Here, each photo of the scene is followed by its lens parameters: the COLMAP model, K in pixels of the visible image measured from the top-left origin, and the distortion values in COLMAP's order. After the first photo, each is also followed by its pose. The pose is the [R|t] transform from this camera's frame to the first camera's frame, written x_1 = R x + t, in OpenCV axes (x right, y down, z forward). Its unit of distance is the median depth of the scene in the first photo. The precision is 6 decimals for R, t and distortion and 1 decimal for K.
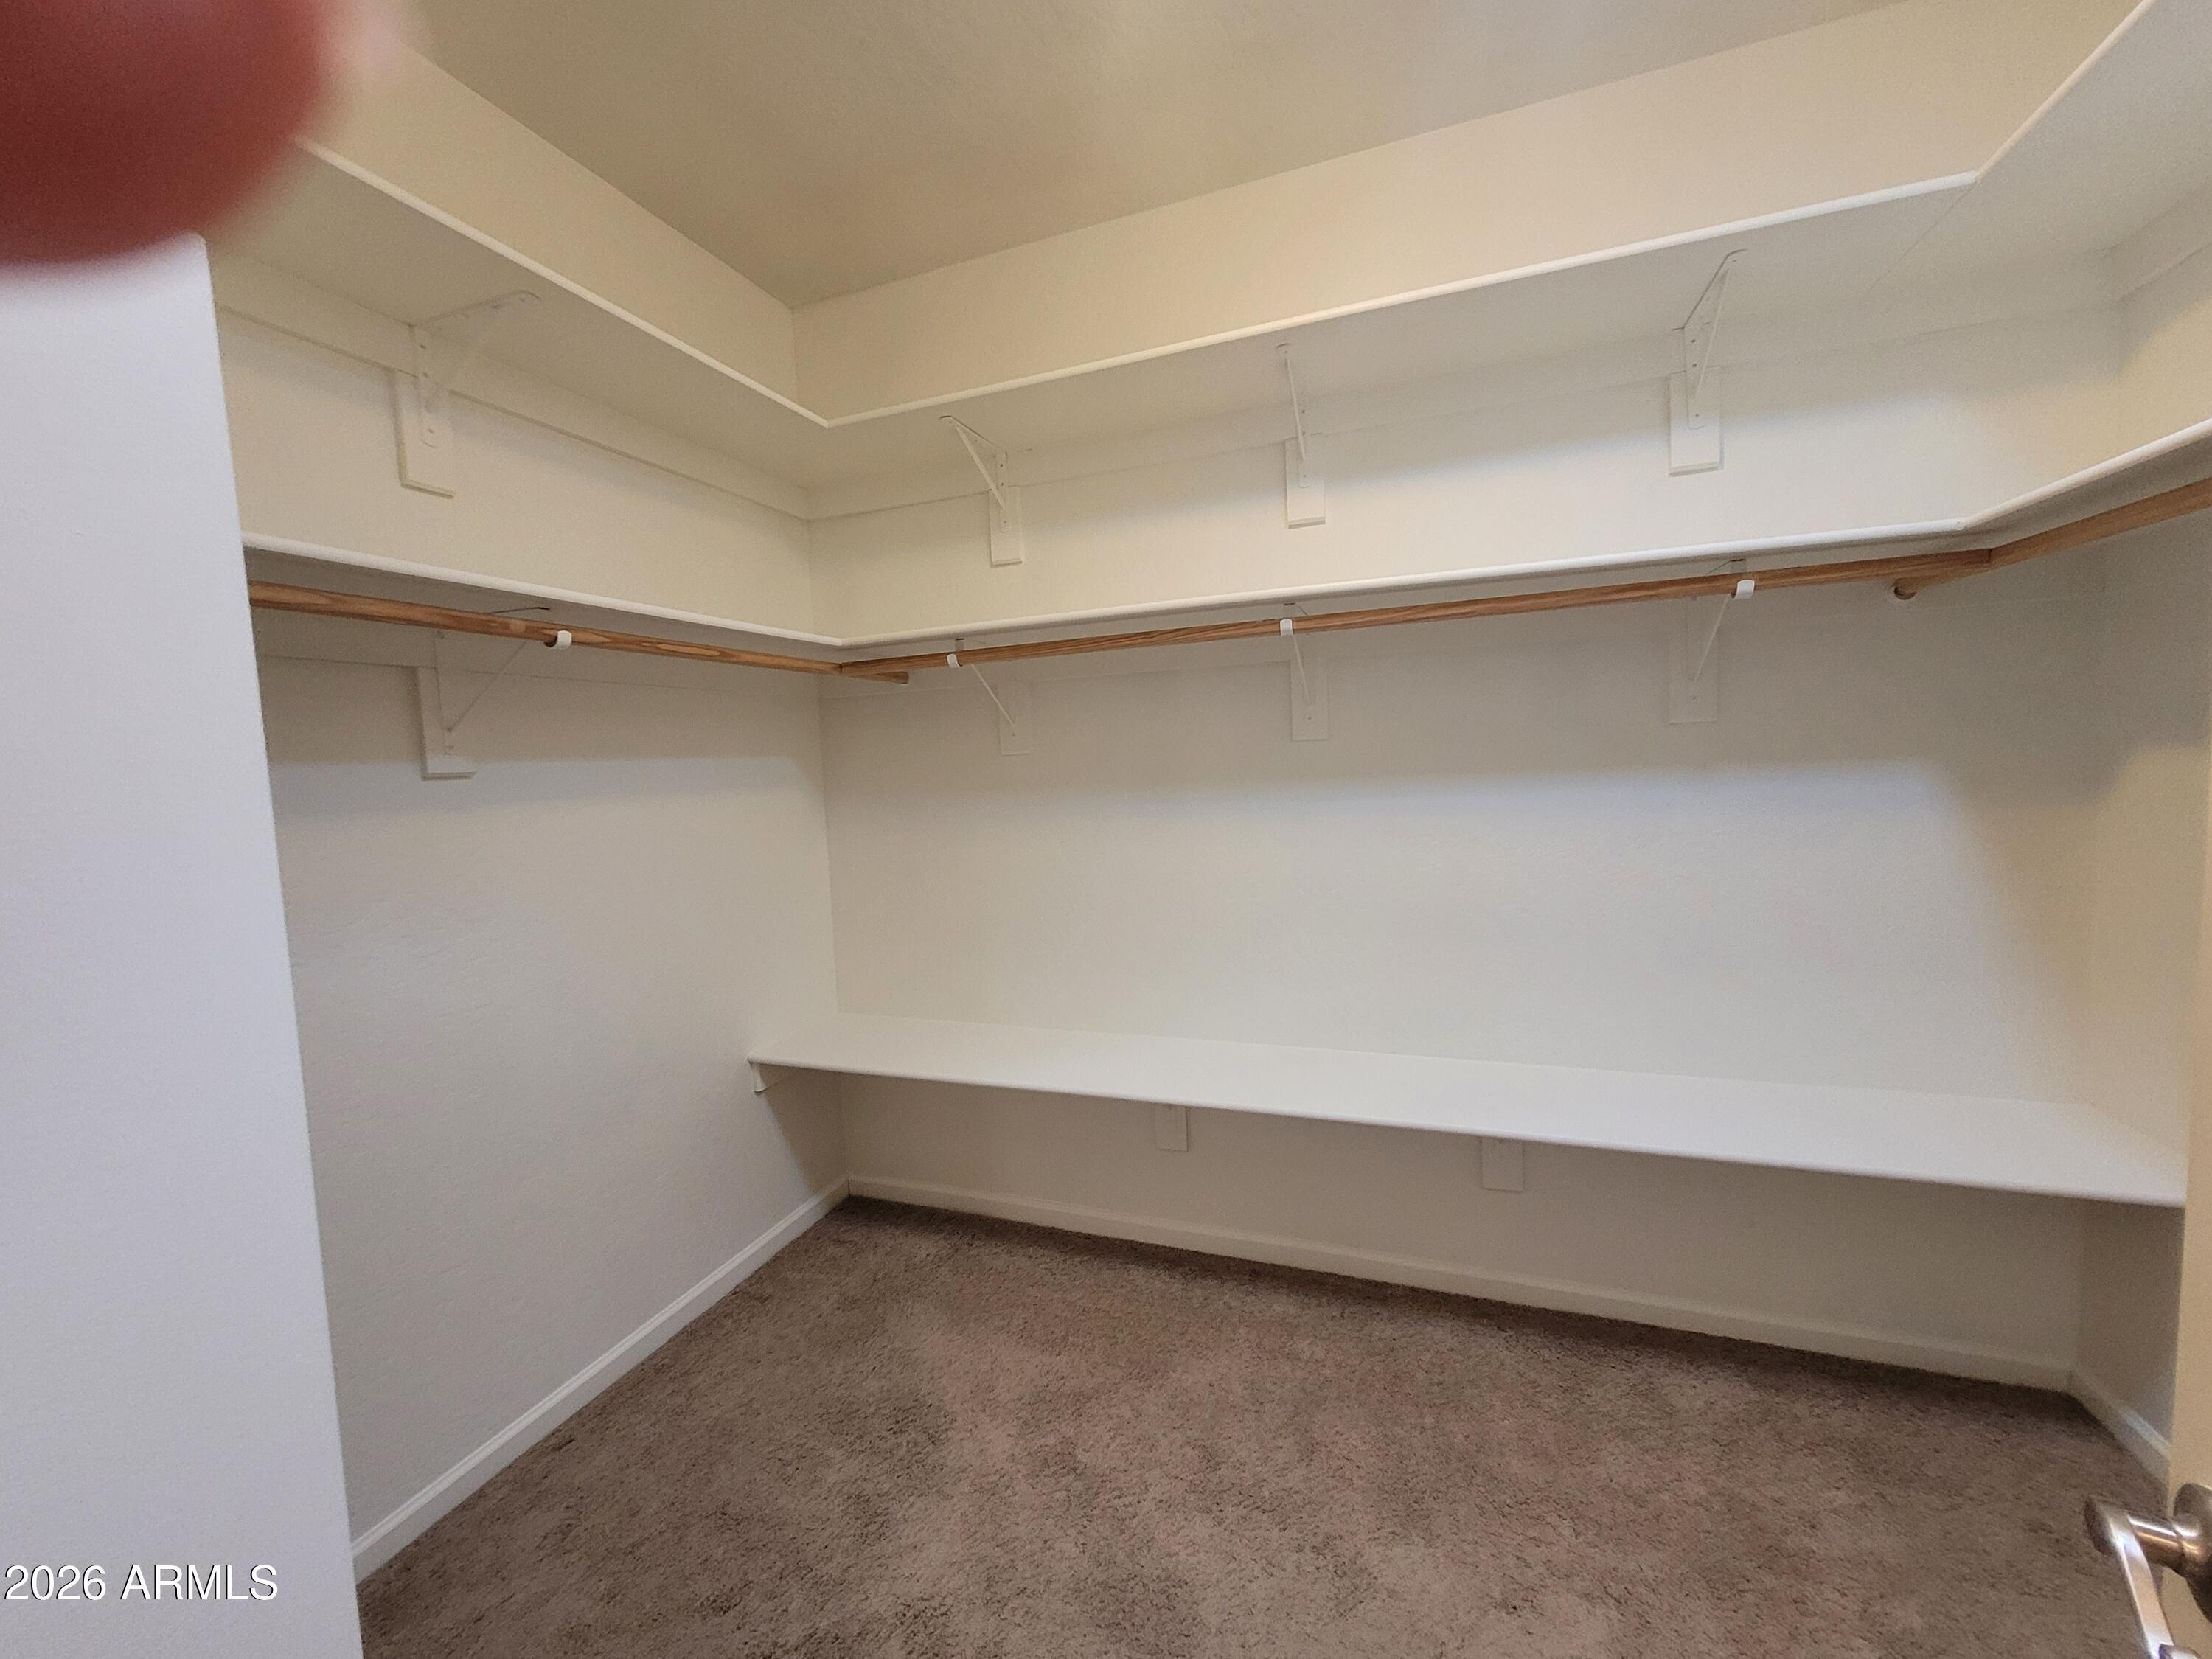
lens RADIAL K [[859.0, 0, 1108.8], [0, 859.0, 829.5], [0, 0, 1]] dist [0.008768, -0.003641]
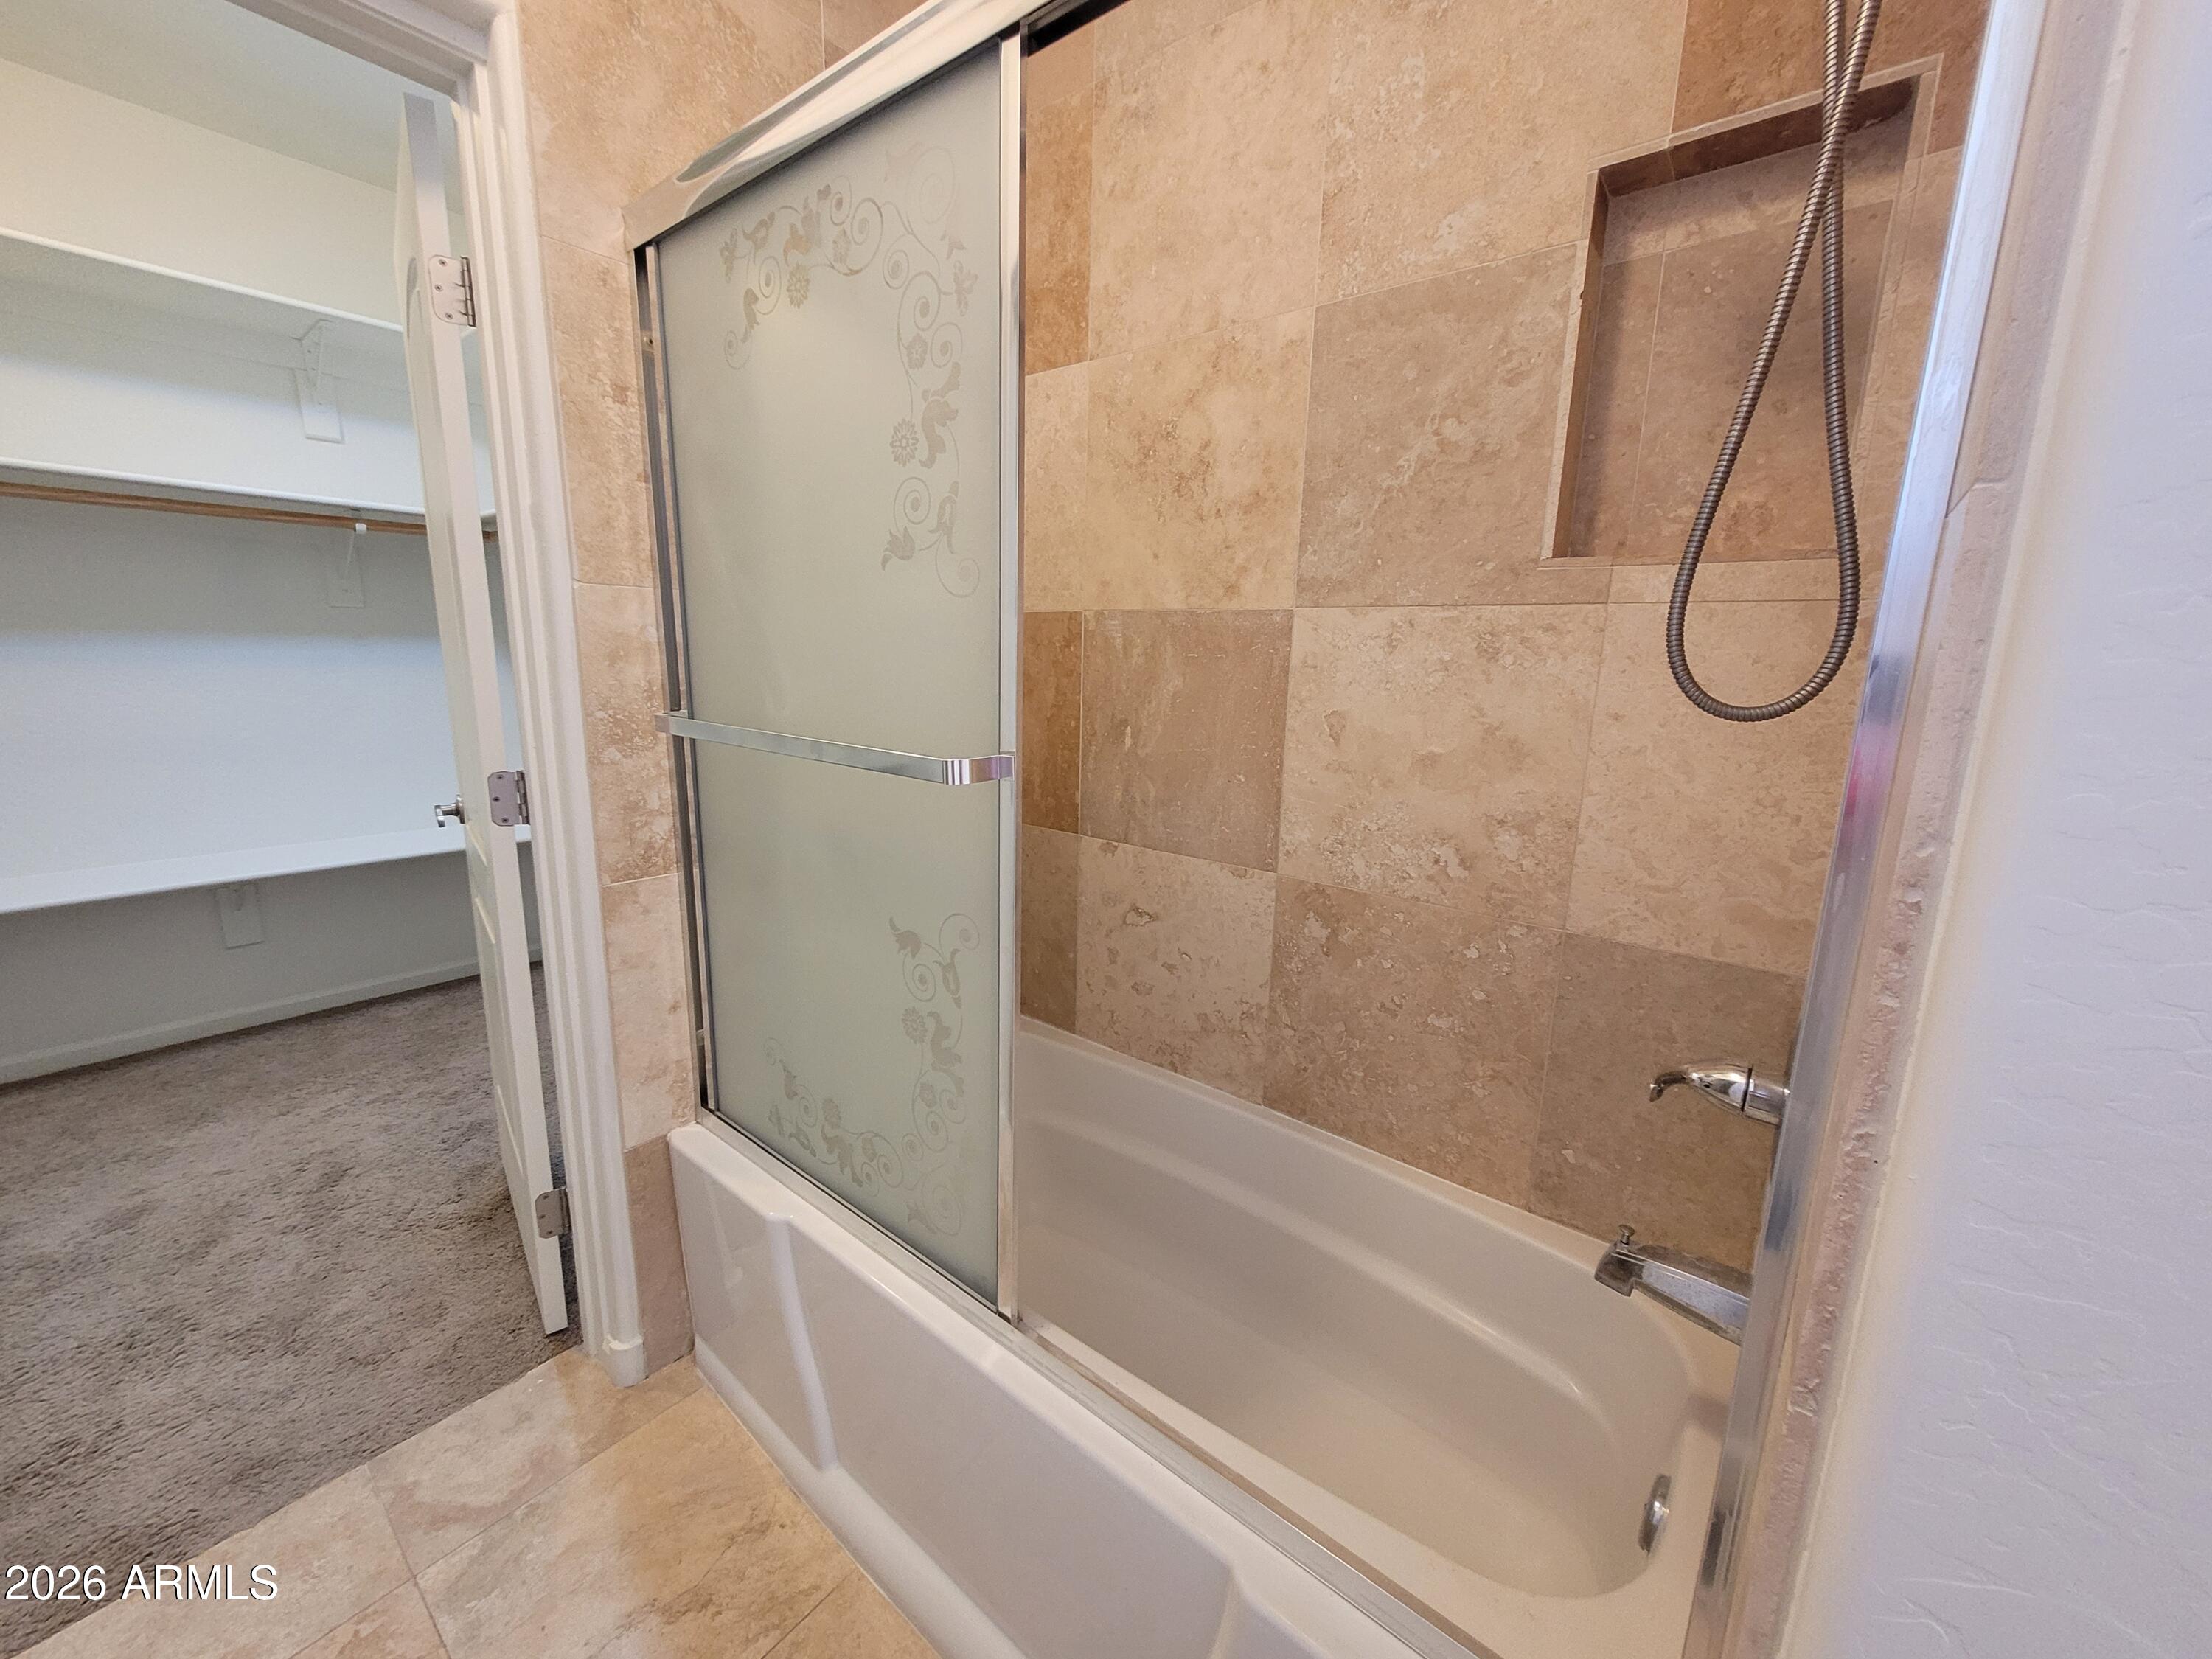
lens RADIAL K [[859.0, 0, 1111.9], [0, 859.0, 818.4], [0, 0, 1]] dist [0.008768, -0.003641]
pose [[0.329638, -0.135504, 0.934333, -0.438689], [0.032111, 0.990683, 0.132348, 0.110875], [-0.943561, -0.013624, 0.330918, -0.948647]]
